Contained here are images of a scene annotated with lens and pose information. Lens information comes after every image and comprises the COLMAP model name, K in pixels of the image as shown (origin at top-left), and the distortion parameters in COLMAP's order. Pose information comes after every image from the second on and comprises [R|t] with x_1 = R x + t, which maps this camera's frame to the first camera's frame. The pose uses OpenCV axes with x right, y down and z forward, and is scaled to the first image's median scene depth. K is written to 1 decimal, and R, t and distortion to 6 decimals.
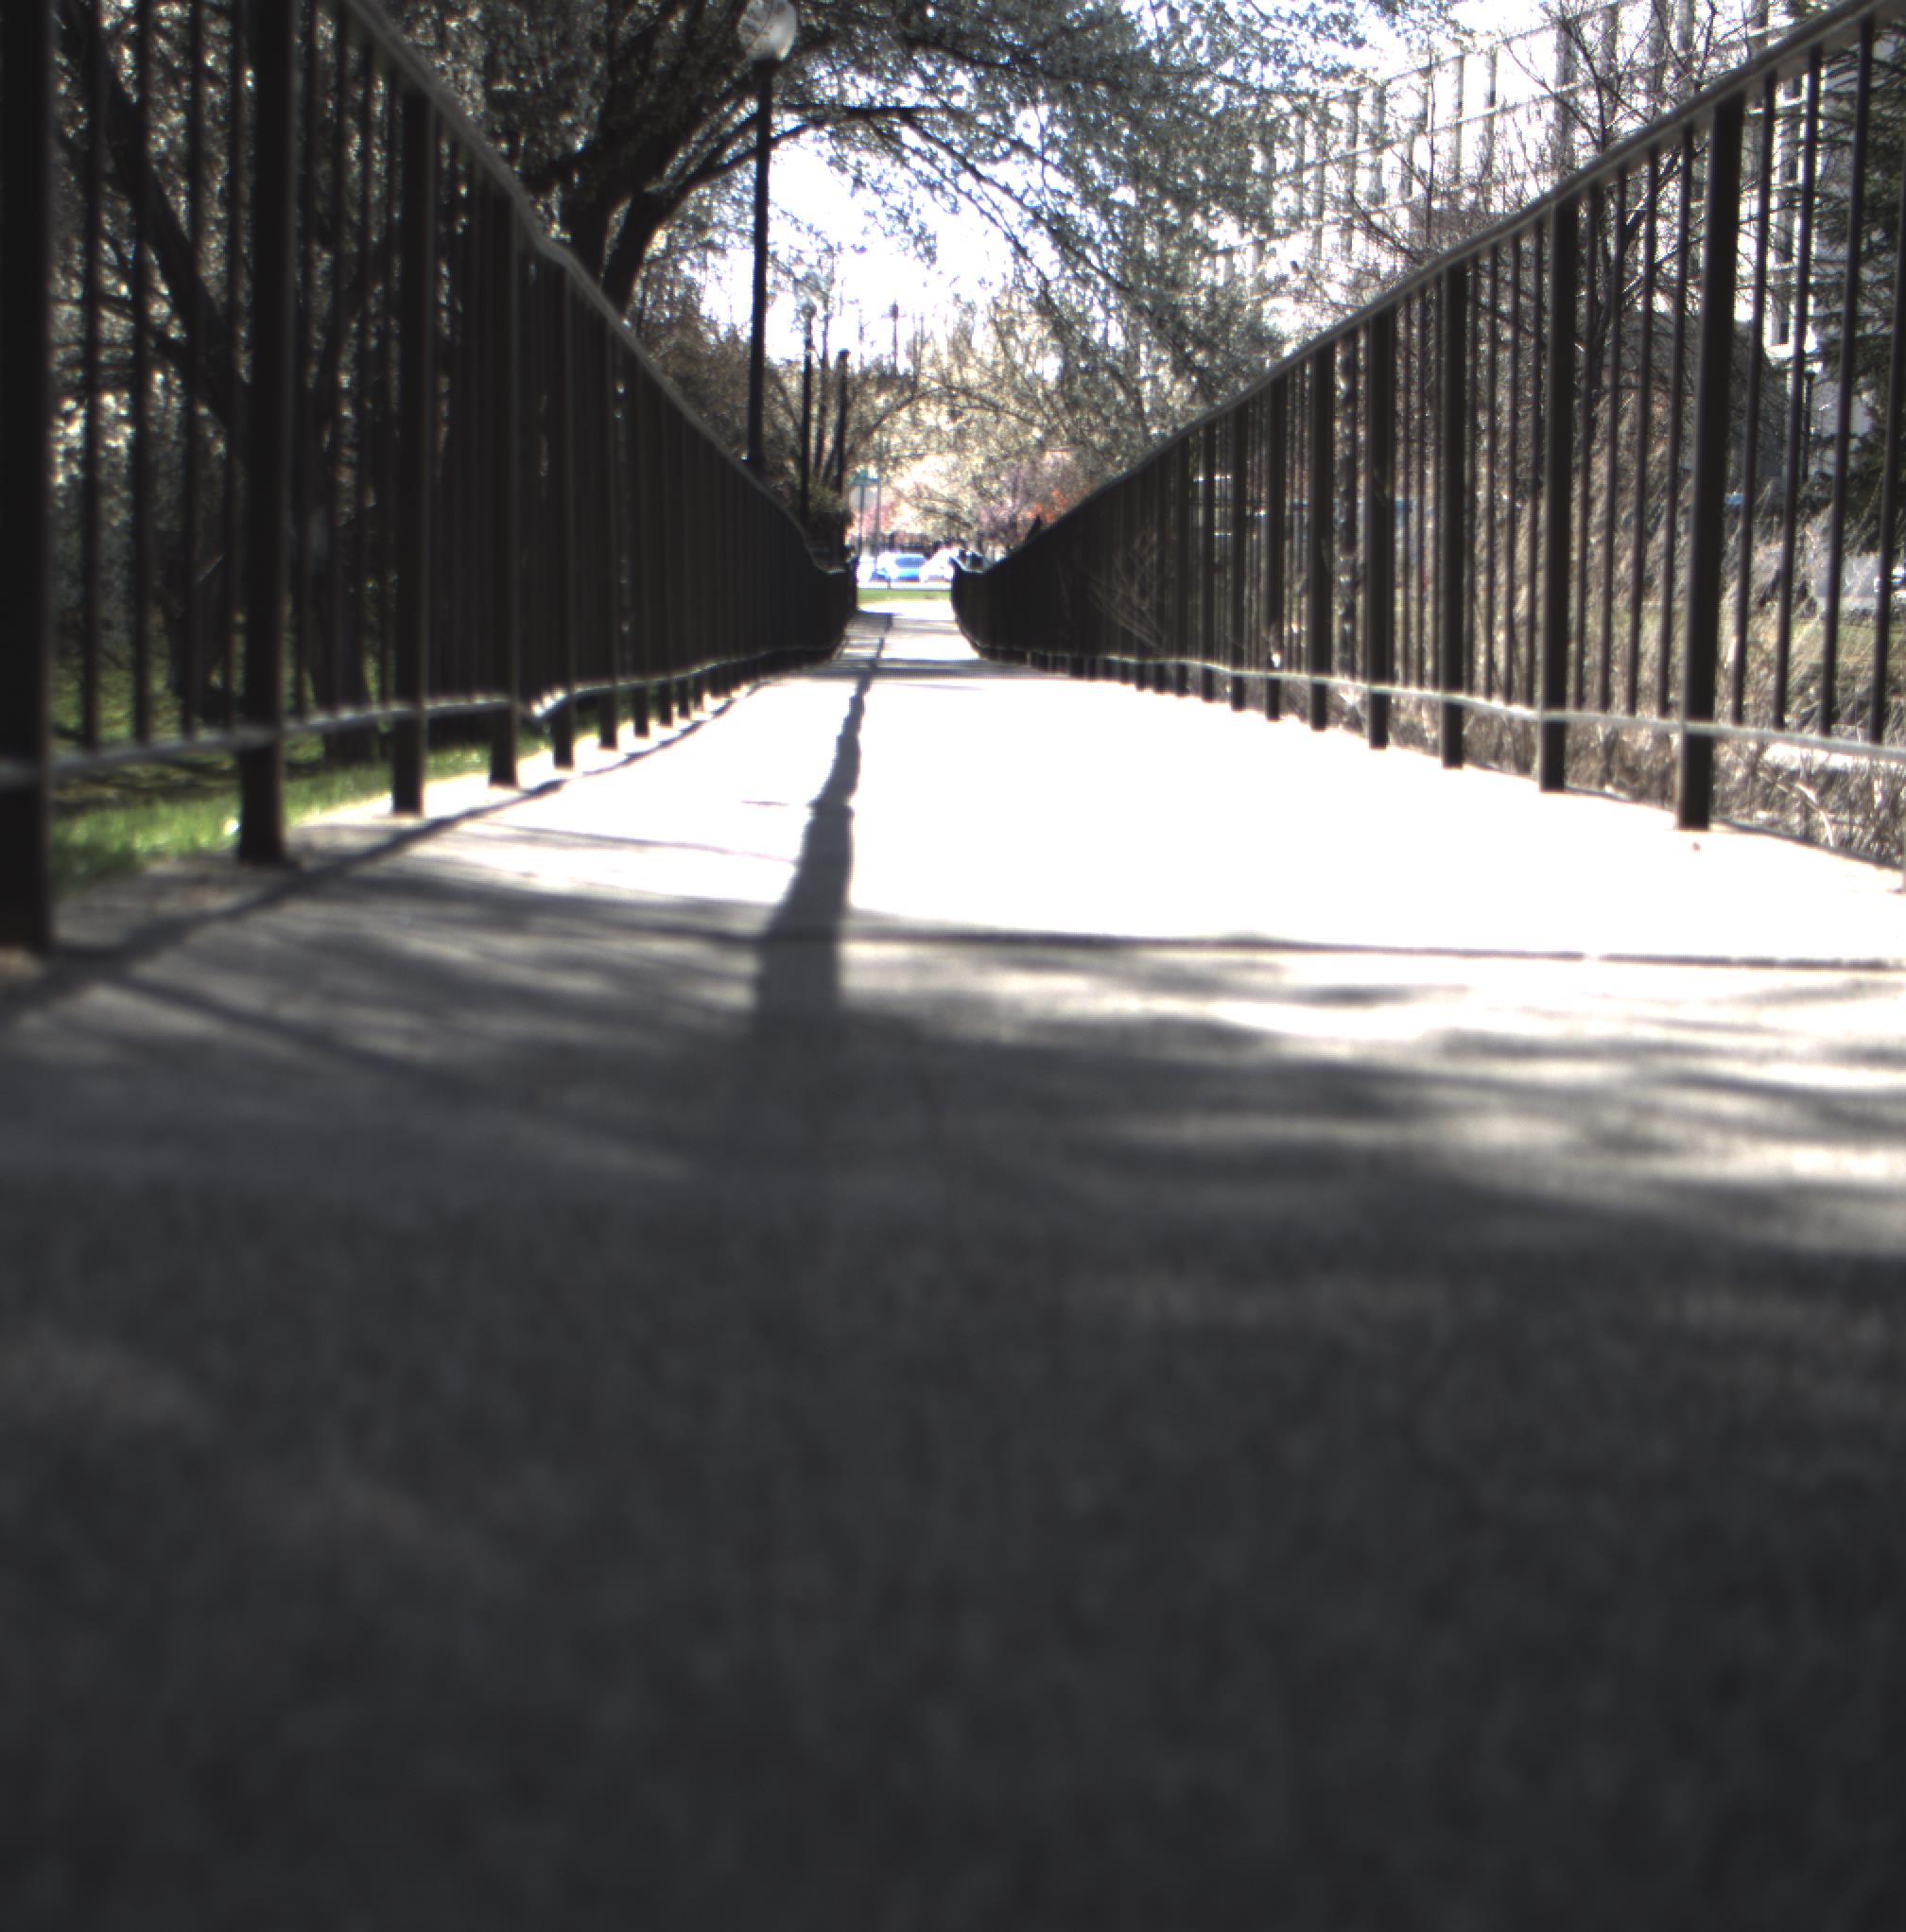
lens RADIAL K [[4404.0, 0, 742.1], [0, 4404.0, 898.8], [0, 0, 1]] dist [-0.163822, 1.039404]
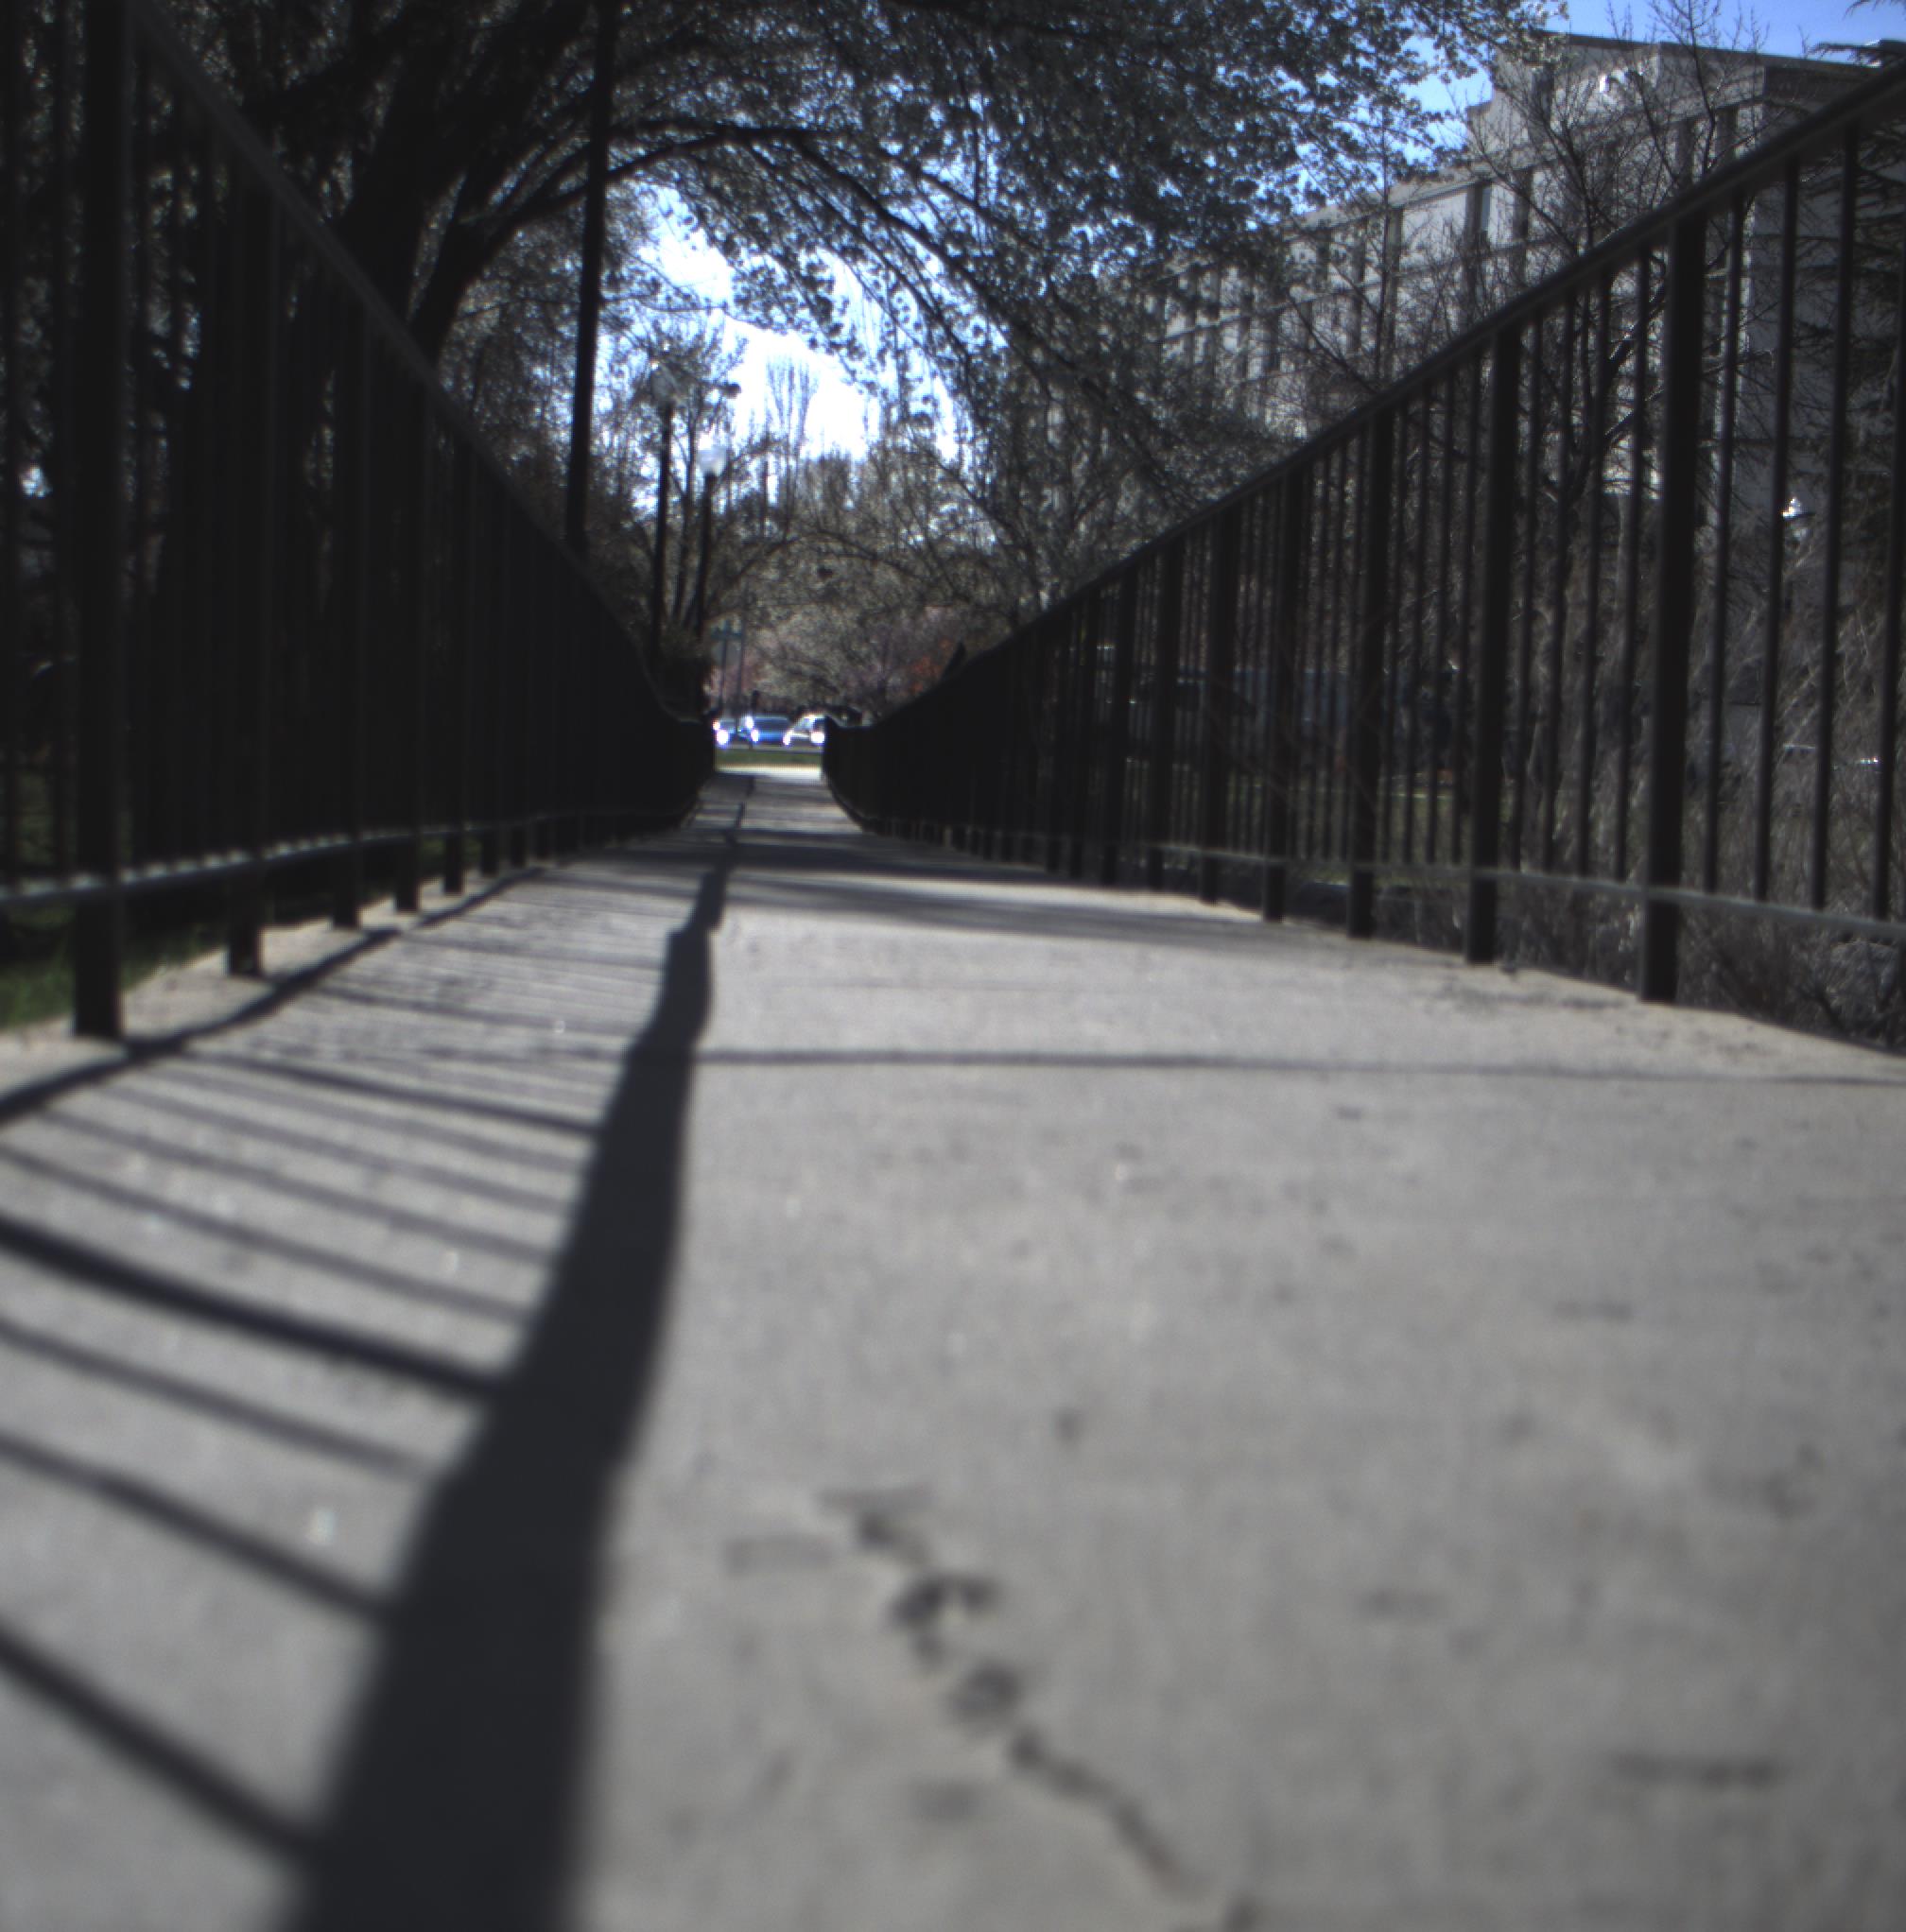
lens RADIAL K [[4404.0, 0, 742.1], [0, 4404.0, 898.8], [0, 0, 1]] dist [-0.163822, 1.039404]
pose [[0.998902, 0.033284, 0.032966, 0.003990], [-0.032028, 0.998767, -0.037943, -0.007889], [-0.034188, 0.036845, 0.998736, 0.137778]]
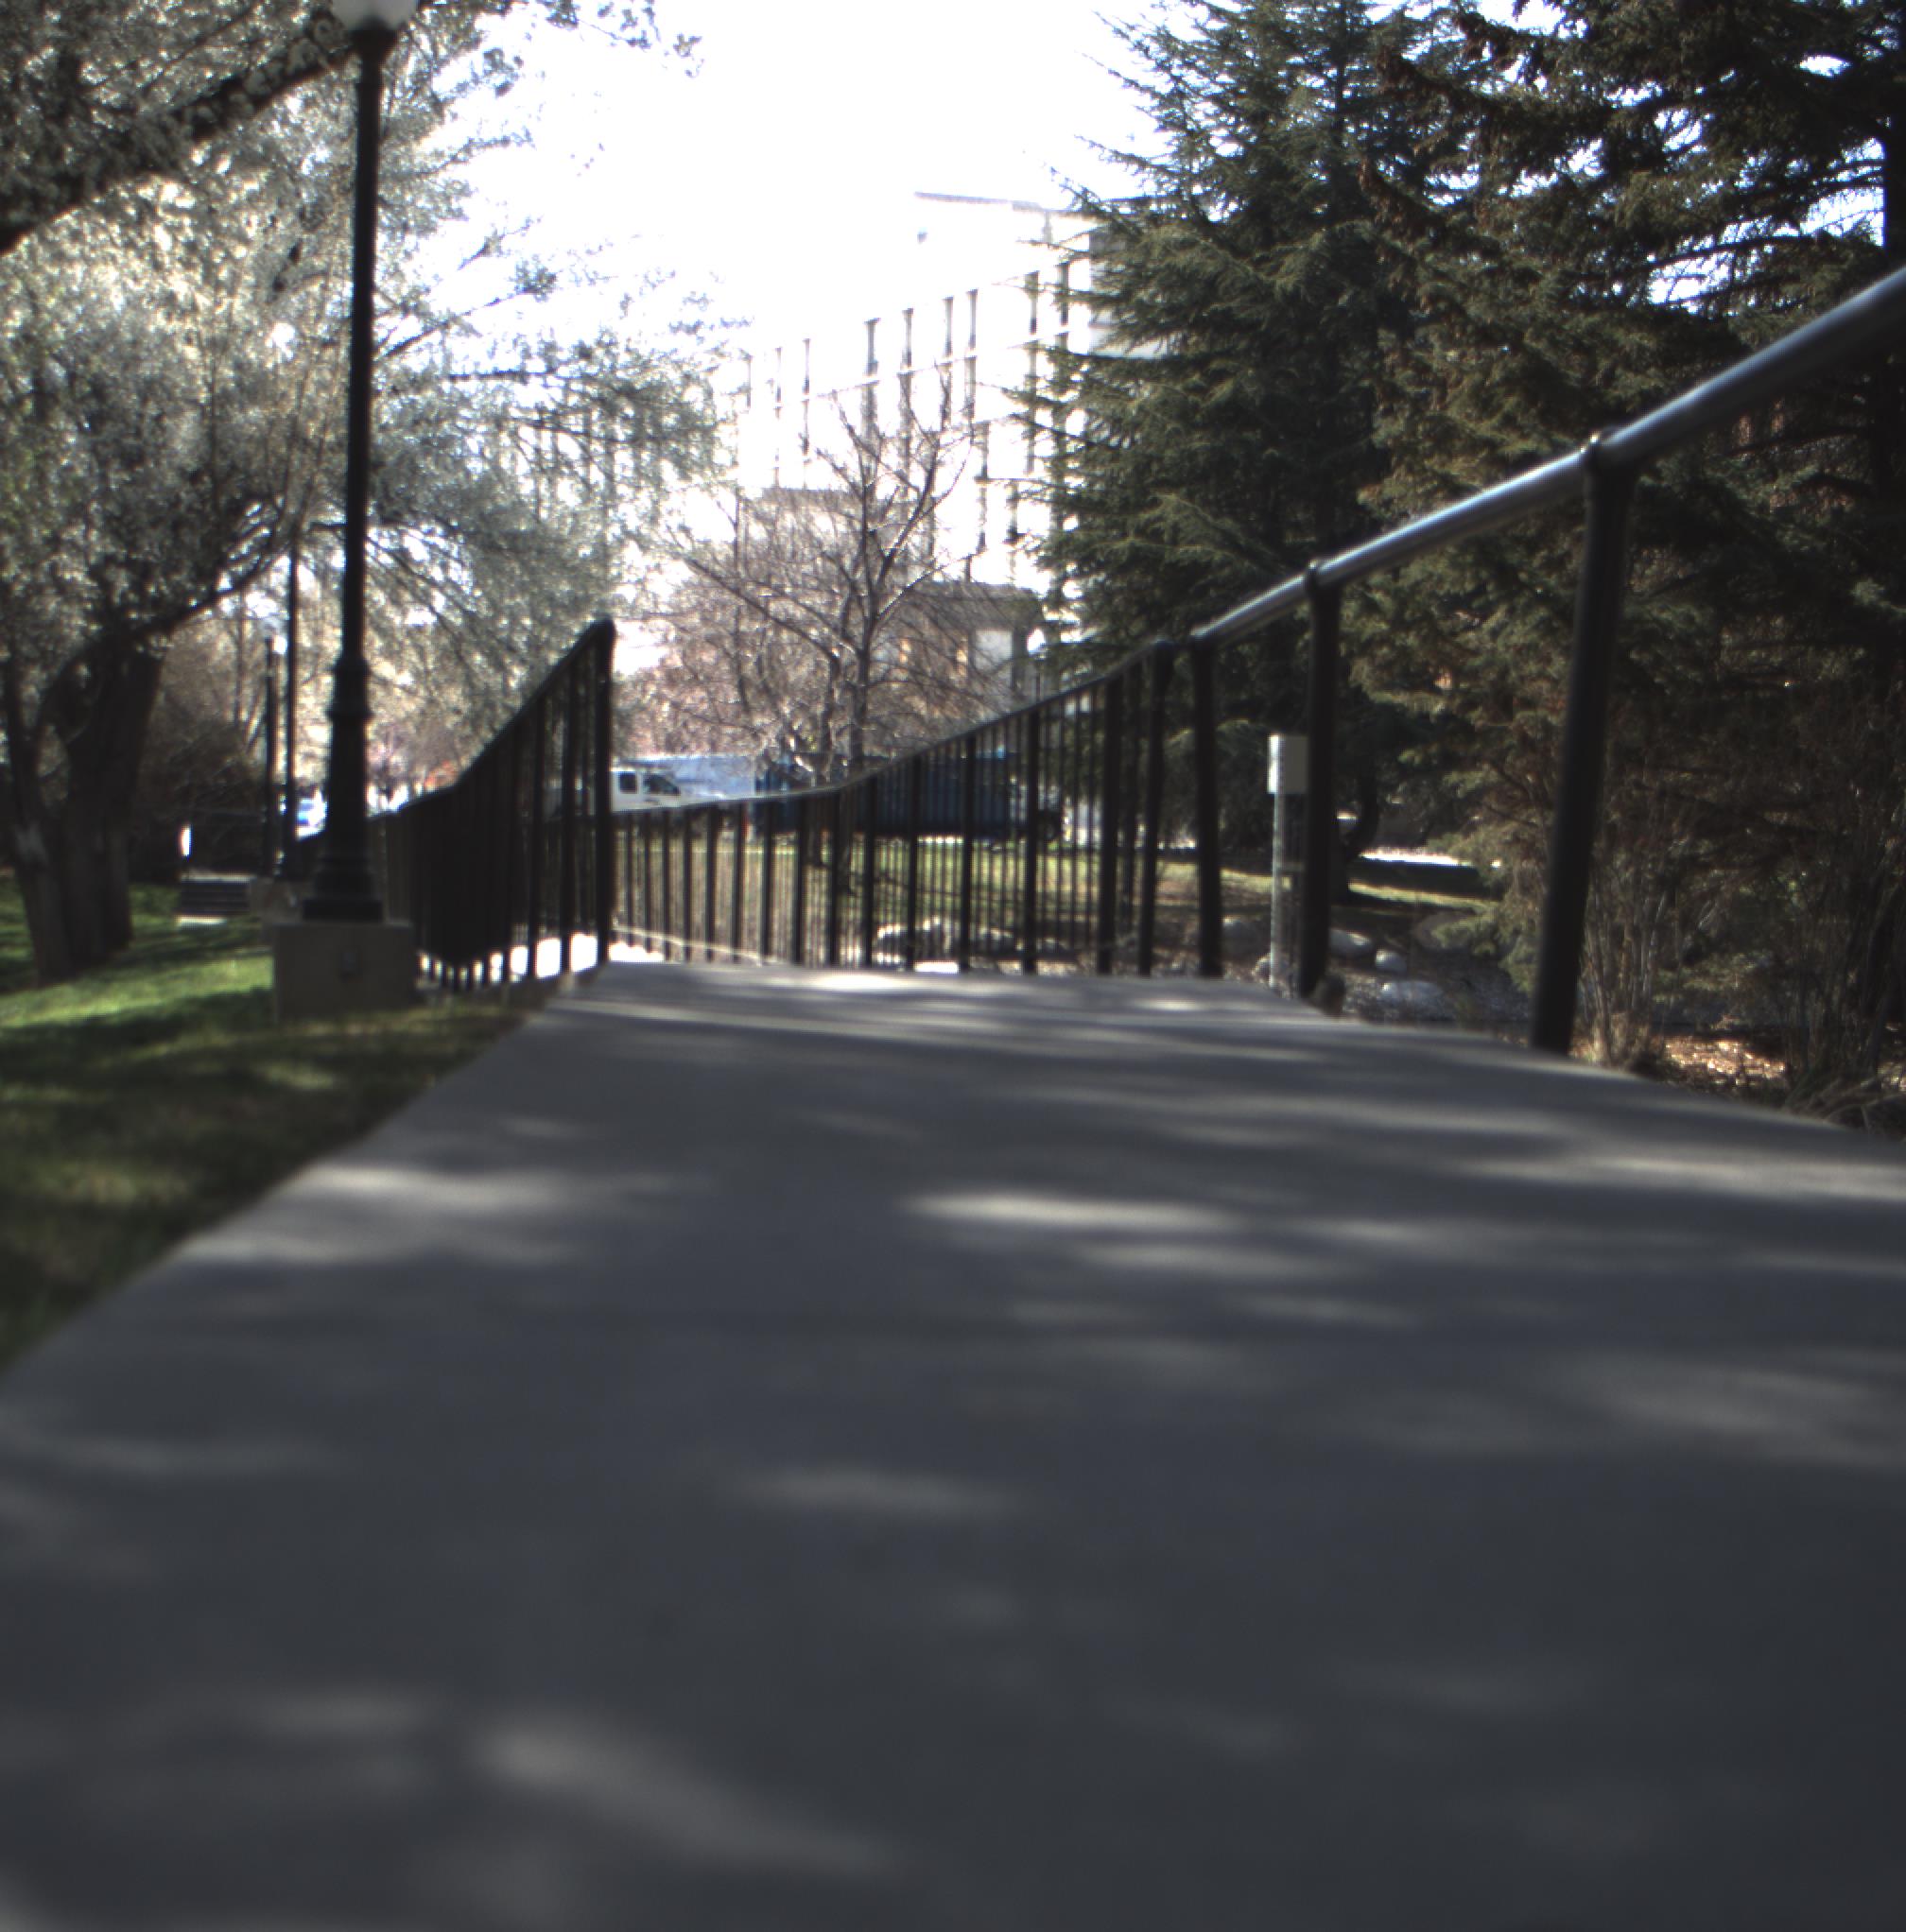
lens RADIAL K [[4404.0, 0, 742.1], [0, 4404.0, 898.8], [0, 0, 1]] dist [-0.163822, 1.039404]
pose [[0.989122, -0.013892, 0.146437, -0.032605], [0.021316, 0.998559, -0.049249, 0.010909], [-0.145542, 0.051835, 0.987993, -0.279061]]
